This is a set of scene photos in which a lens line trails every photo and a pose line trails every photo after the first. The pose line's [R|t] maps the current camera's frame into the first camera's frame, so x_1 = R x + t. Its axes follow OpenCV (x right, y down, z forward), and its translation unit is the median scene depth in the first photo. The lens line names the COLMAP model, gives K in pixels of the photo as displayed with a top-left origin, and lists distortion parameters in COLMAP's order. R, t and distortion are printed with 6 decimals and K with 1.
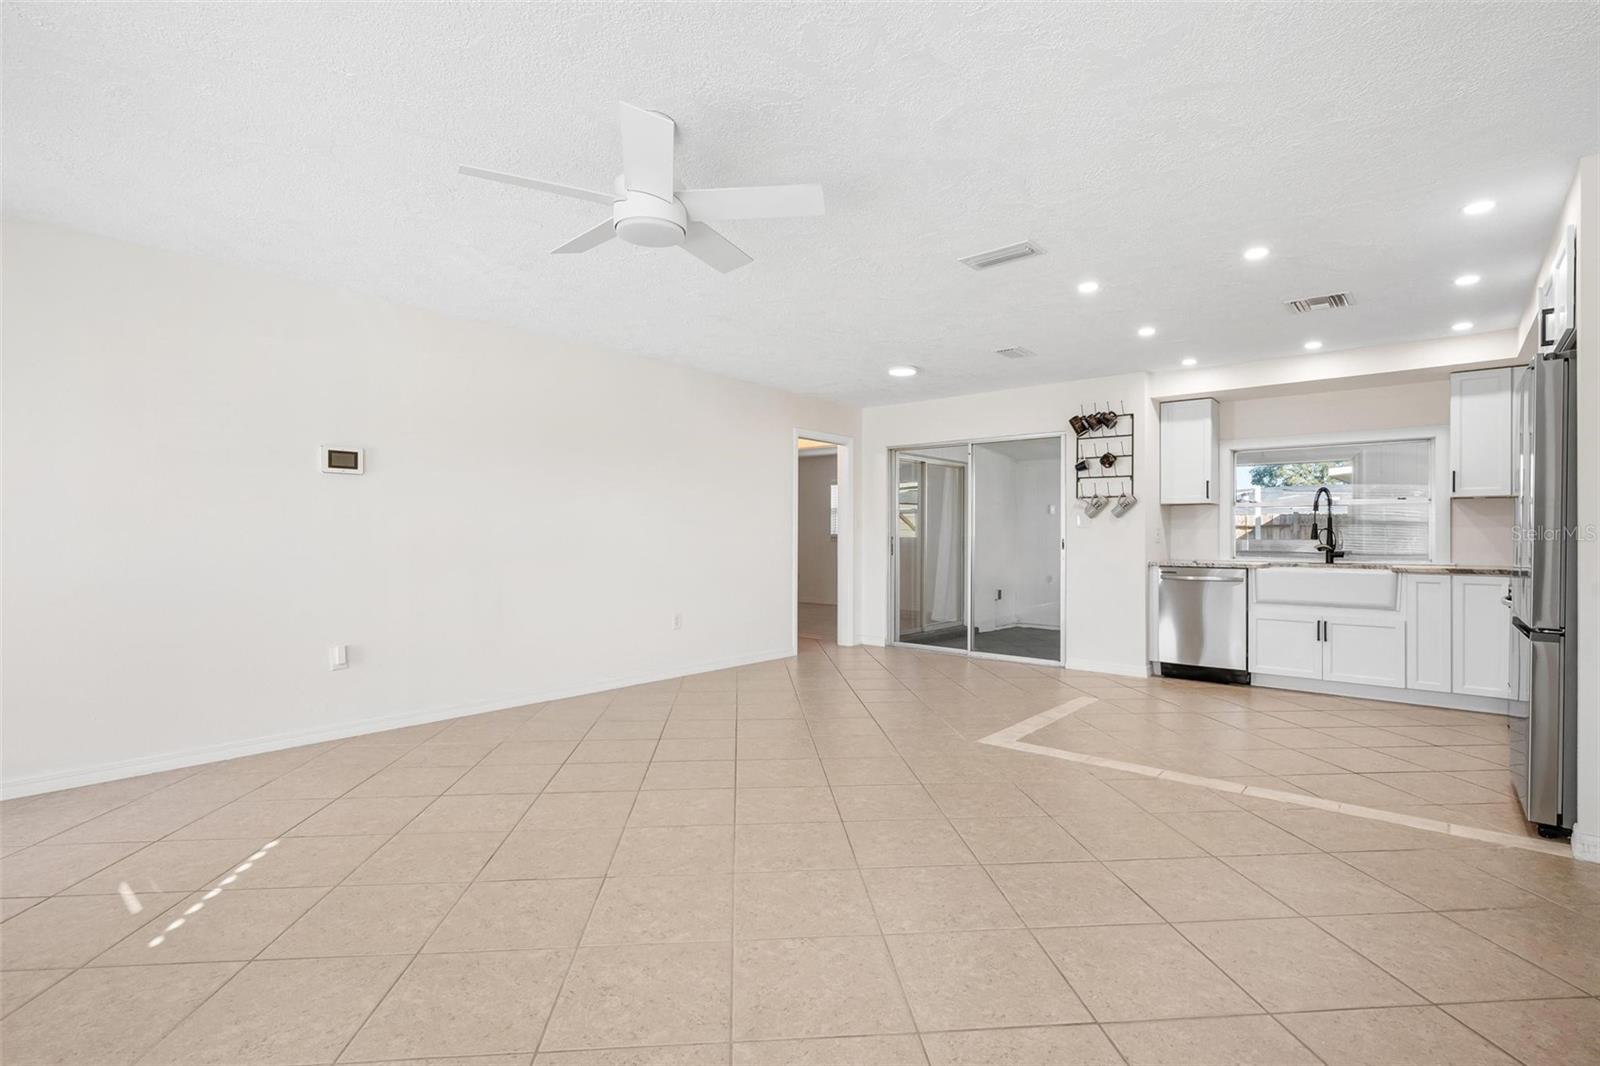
lens RADIAL K [[744.0, 0, 807.6], [0, 744.0, 533.4], [0, 0, 1]] dist [0.005373, -0.000034]
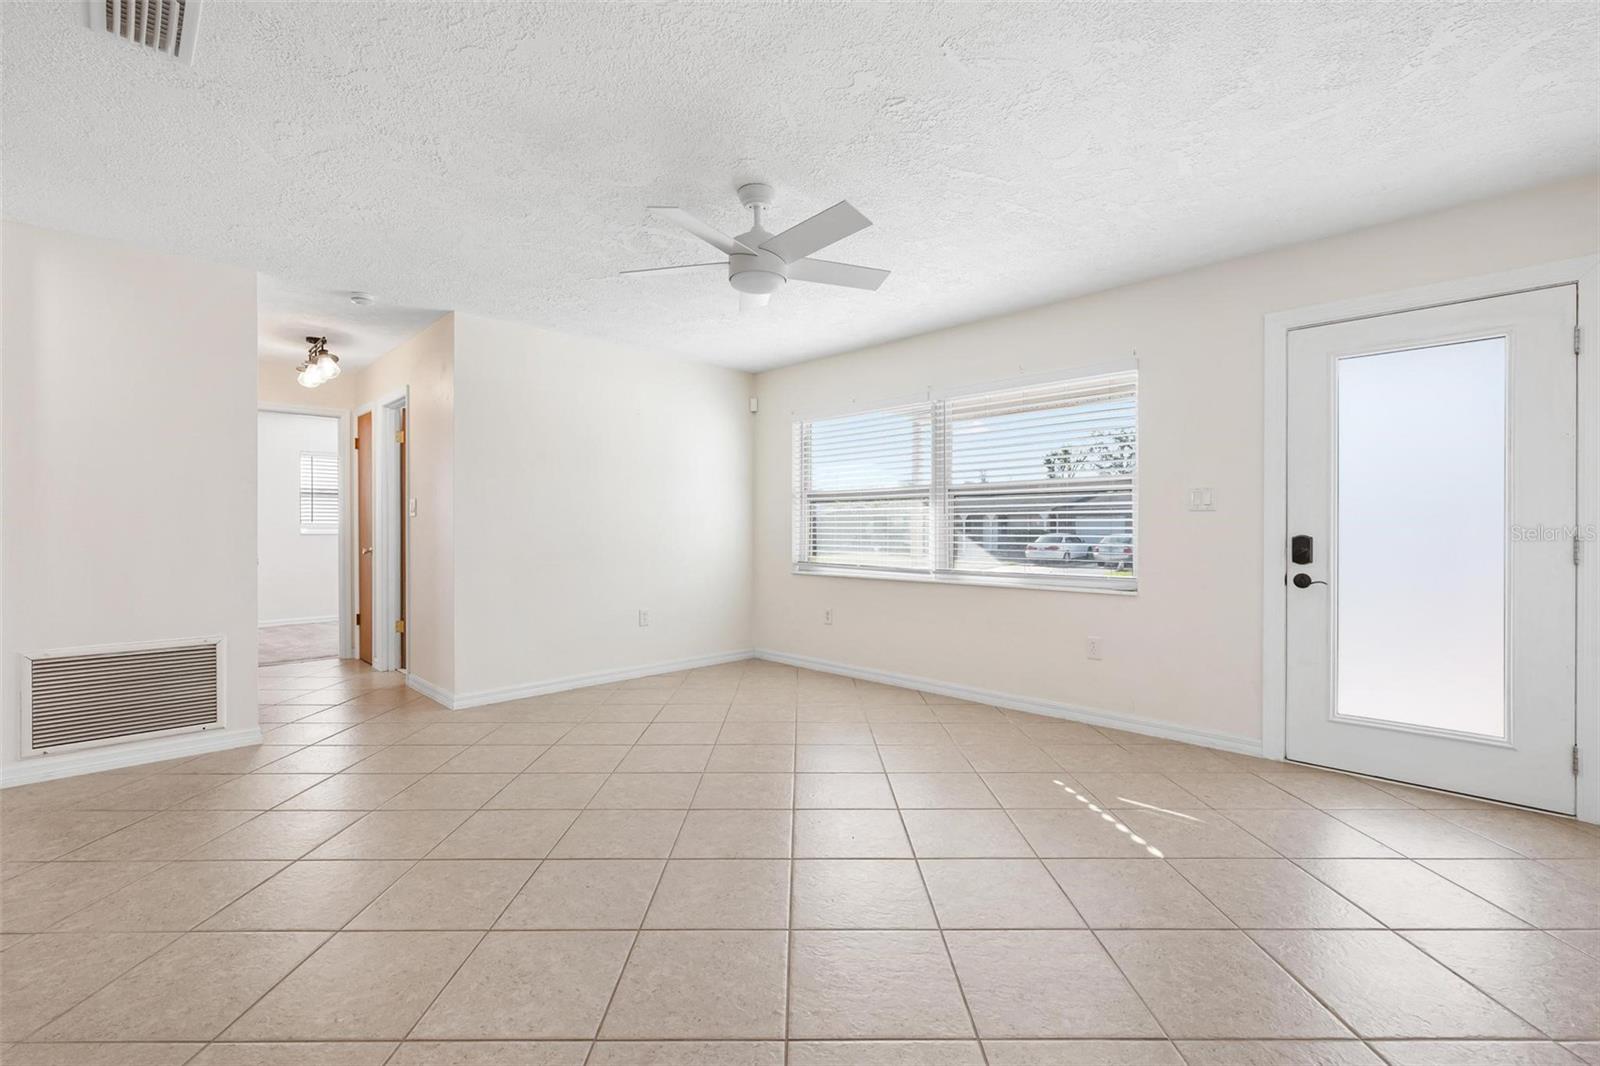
lens RADIAL K [[713.9, 0, 803.8], [0, 713.9, 528.0], [0, 0, 1]] dist [0.001876, -0.001029]
pose [[-0.995717, -0.001240, 0.092449, -0.165112], [-0.001771, 0.999982, -0.005660, 0.003672], [-0.092441, -0.005800, -0.995701, 0.905644]]
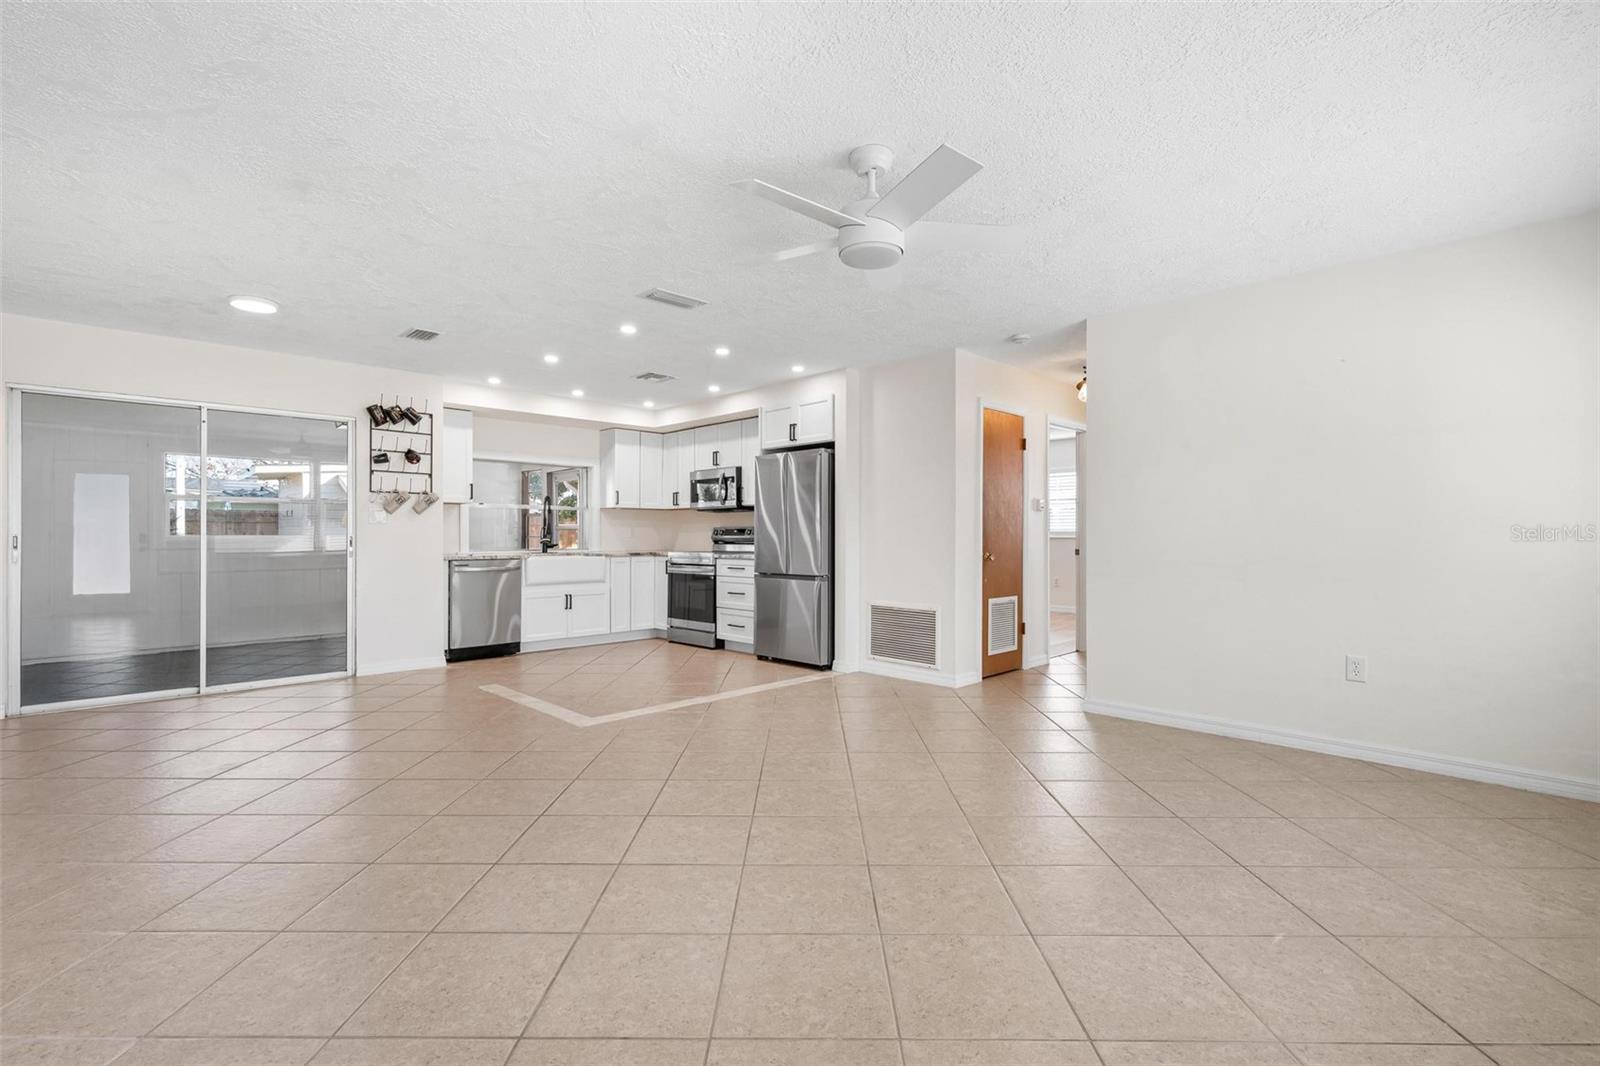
lens RADIAL K [[713.9, 0, 790.7], [0, 713.9, 537.8], [0, 0, 1]] dist [0.001876, -0.001029]
pose [[0.109584, -0.007659, 0.993948, -0.528101], [-0.005192, 0.999952, 0.008277, 0.000529], [-0.993964, -0.006068, 0.109539, 0.419309]]
